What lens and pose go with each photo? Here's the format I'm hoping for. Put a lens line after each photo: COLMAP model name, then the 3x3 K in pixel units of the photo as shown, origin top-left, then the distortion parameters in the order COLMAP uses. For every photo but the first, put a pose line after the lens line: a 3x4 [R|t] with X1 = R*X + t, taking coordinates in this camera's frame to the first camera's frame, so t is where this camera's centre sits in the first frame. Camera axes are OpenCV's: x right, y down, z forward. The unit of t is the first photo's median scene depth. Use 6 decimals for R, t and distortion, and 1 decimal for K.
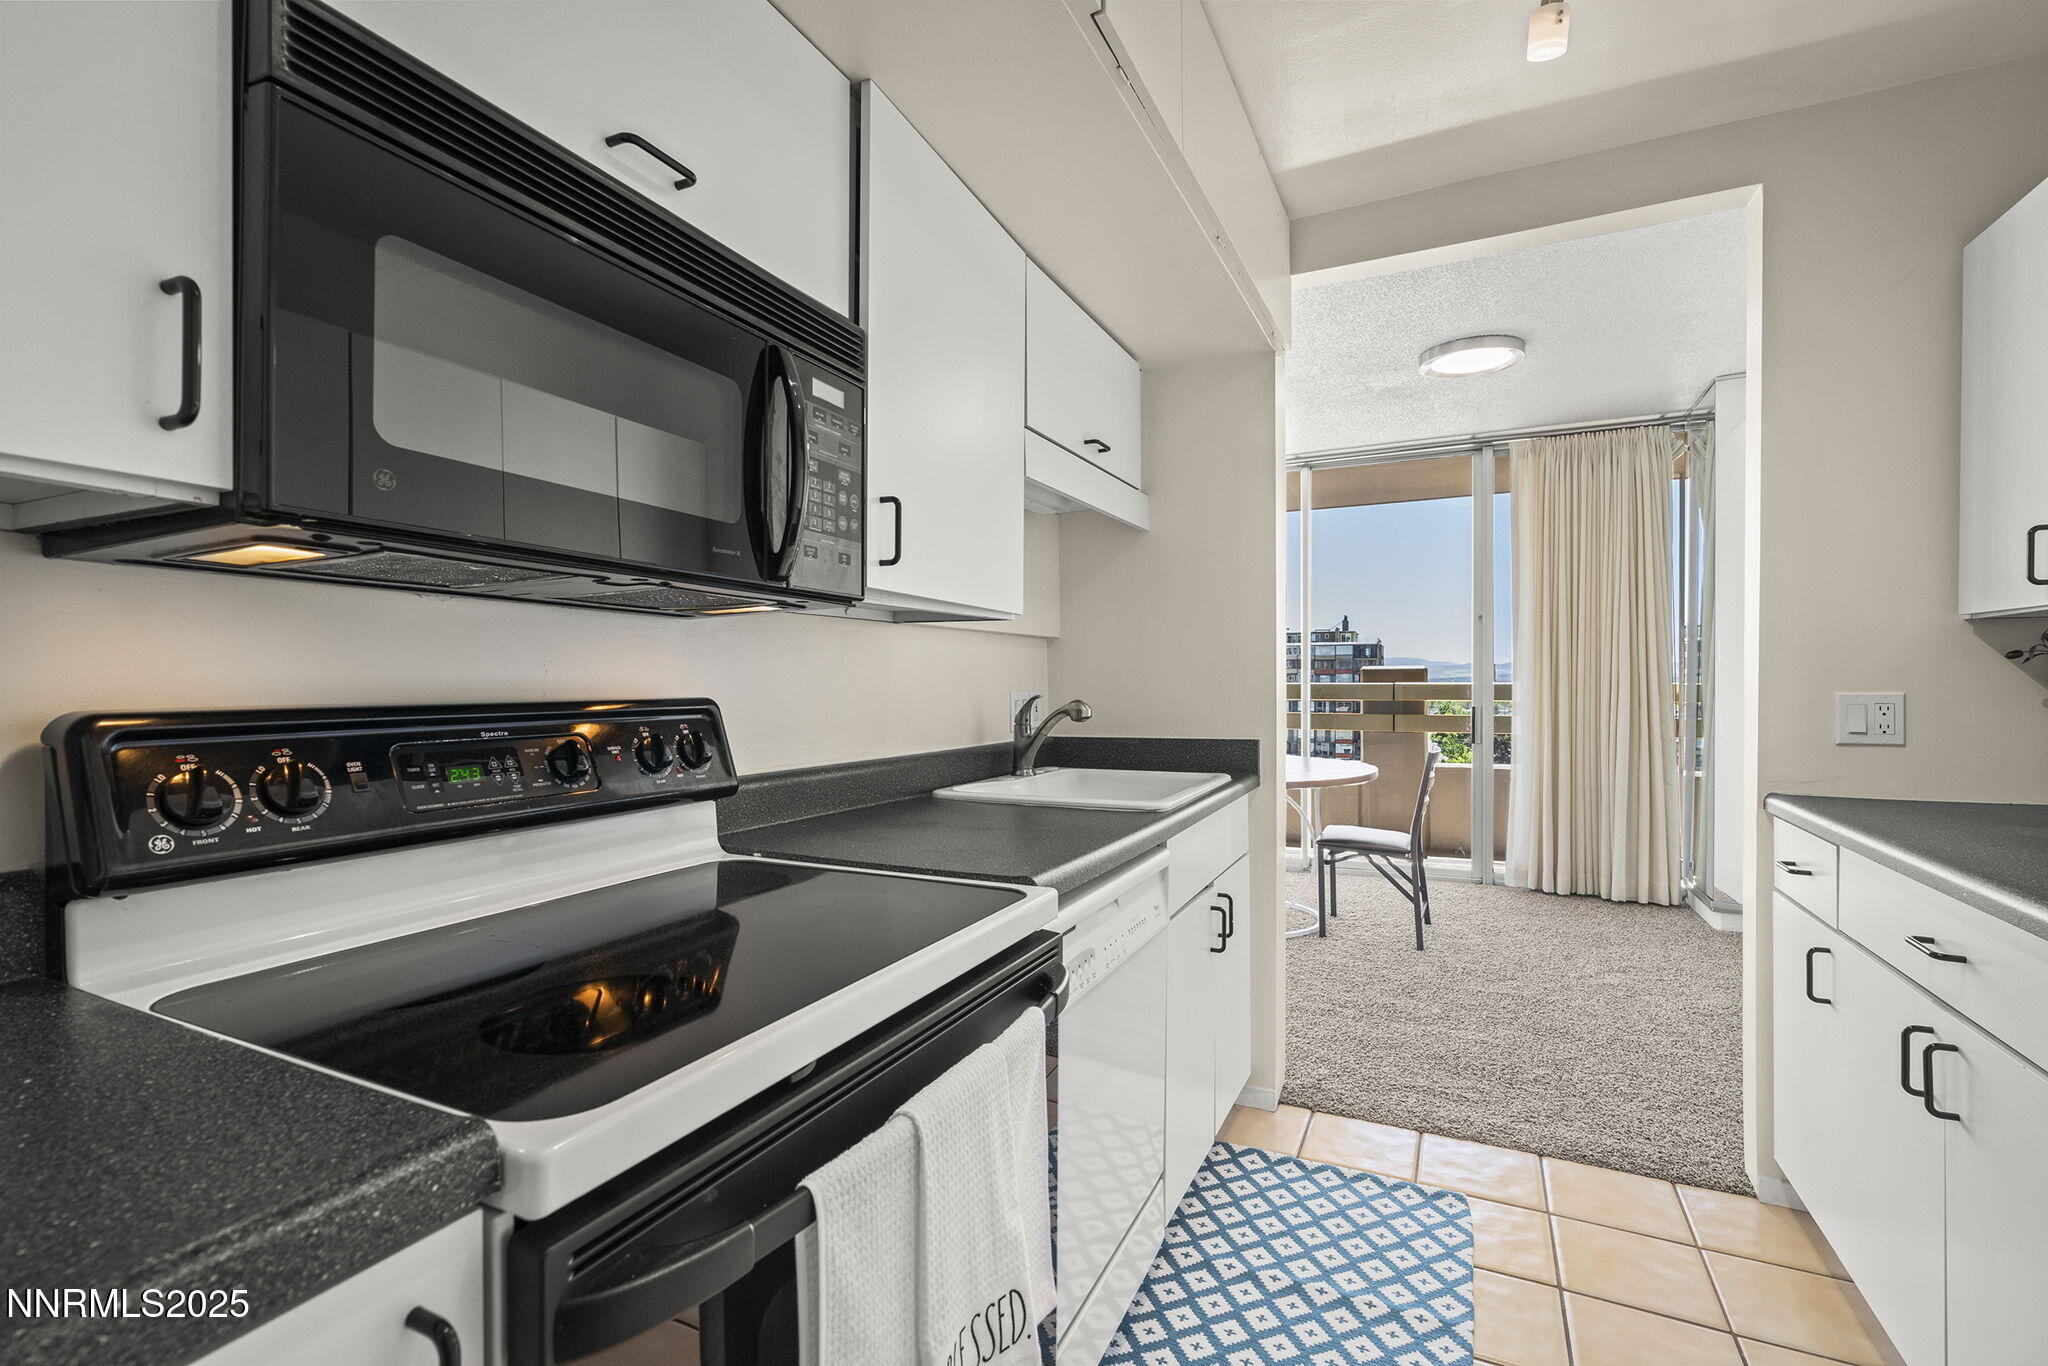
lens RADIAL K [[913.6, 0, 1009.7], [0, 913.6, 684.9], [0, 0, 1]] dist [-0.001685, 0.001021]
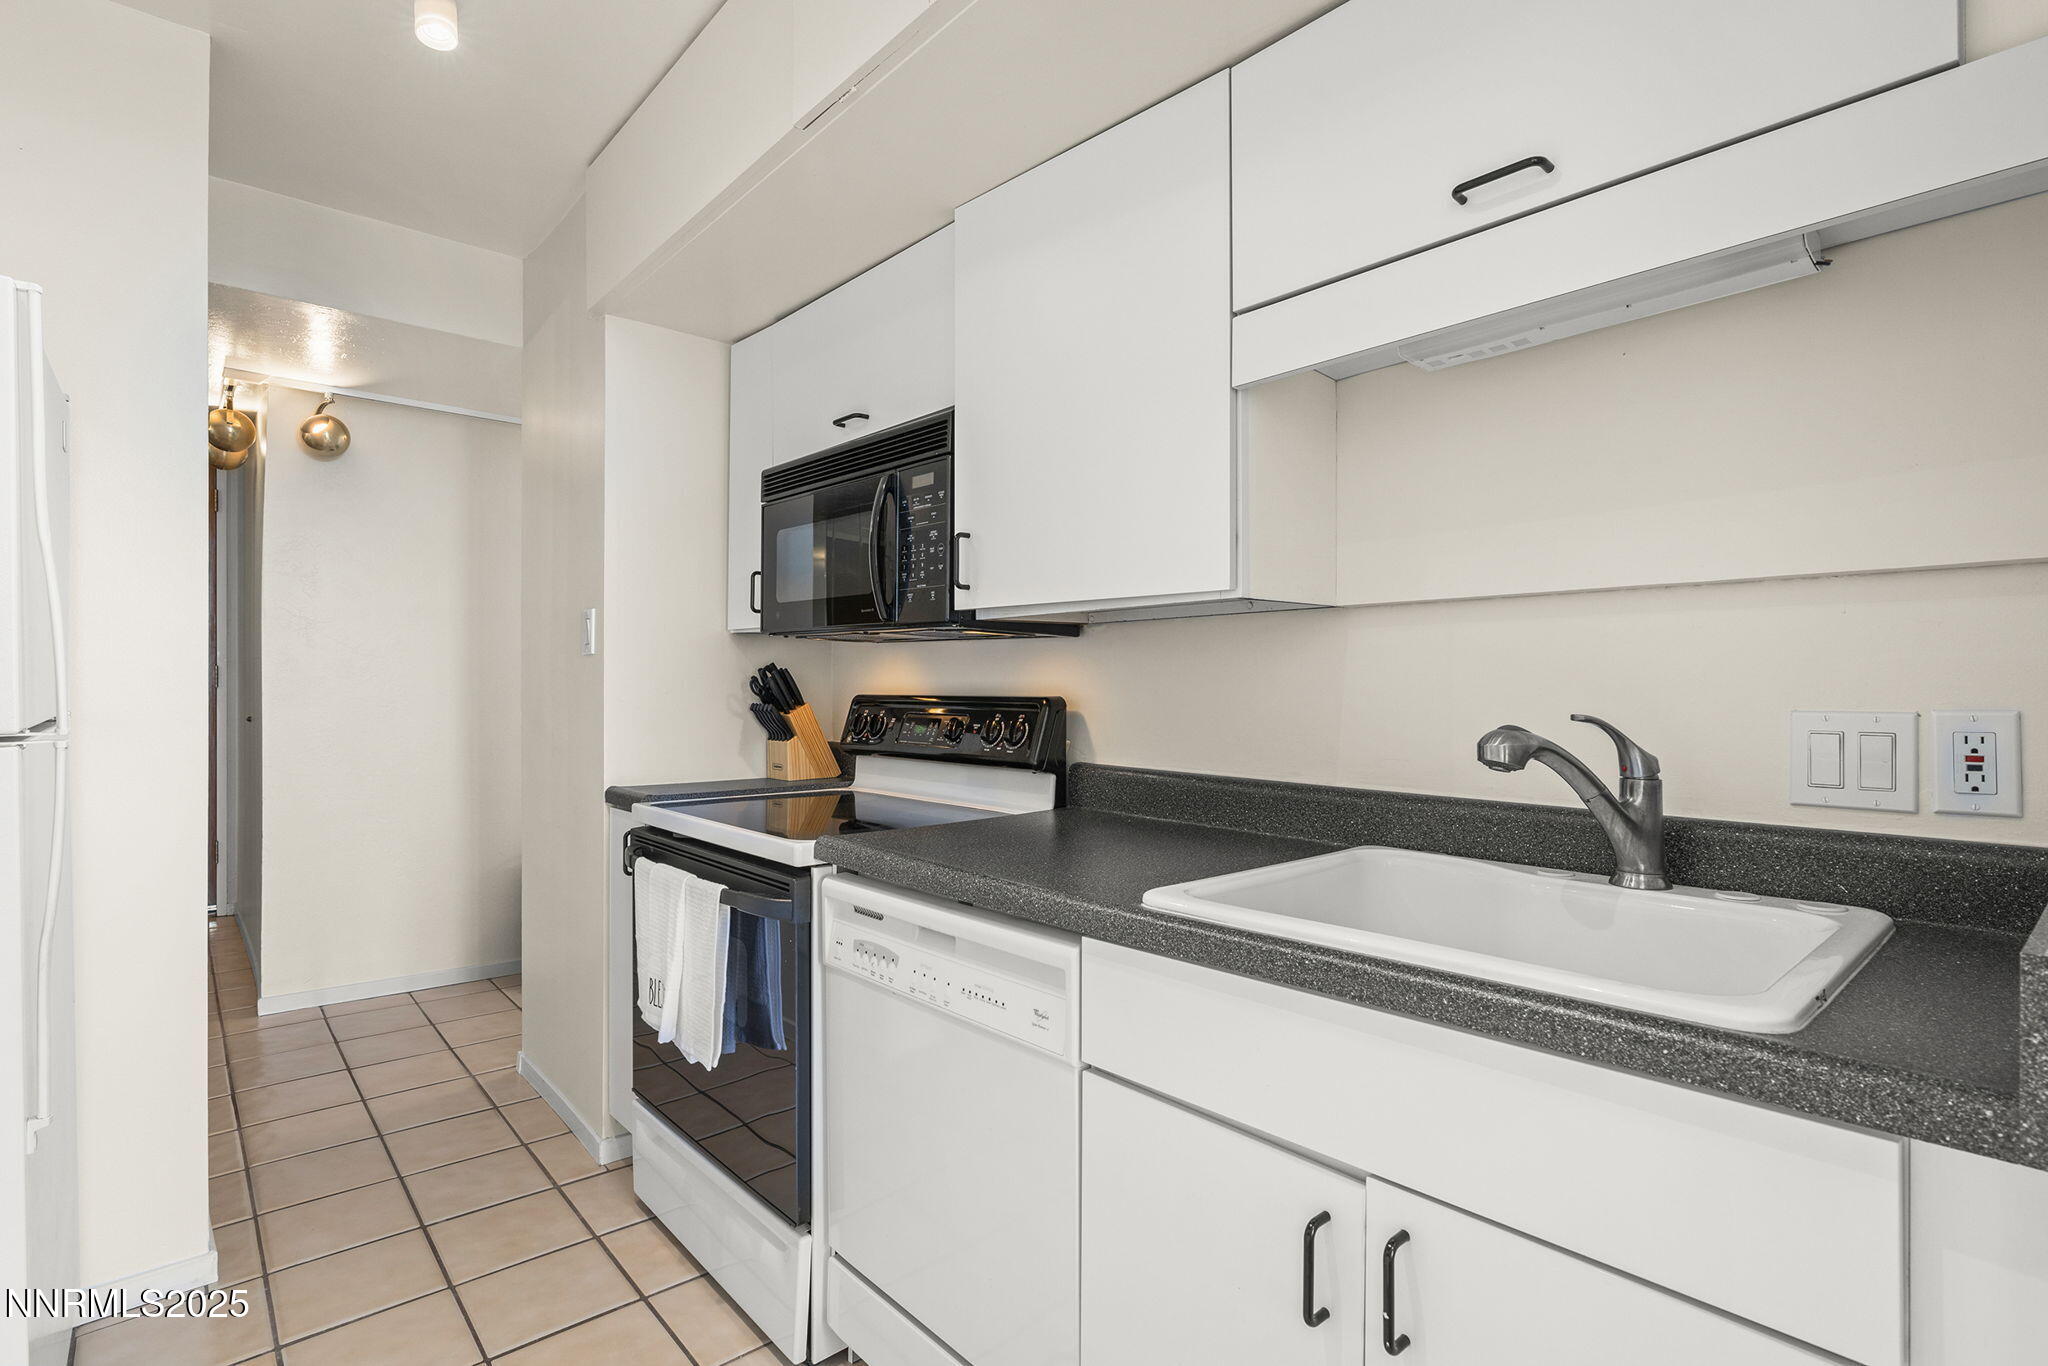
lens RADIAL K [[991.9, 0, 1023.4], [0, 991.9, 678.3], [0, 0, 1]] dist [0.000945, 0.001263]
pose [[-0.381731, 0.004475, -0.924262, 1.143208], [-0.001382, 0.999984, 0.005413, -0.021914], [0.924272, 0.003344, -0.381719, 1.706284]]
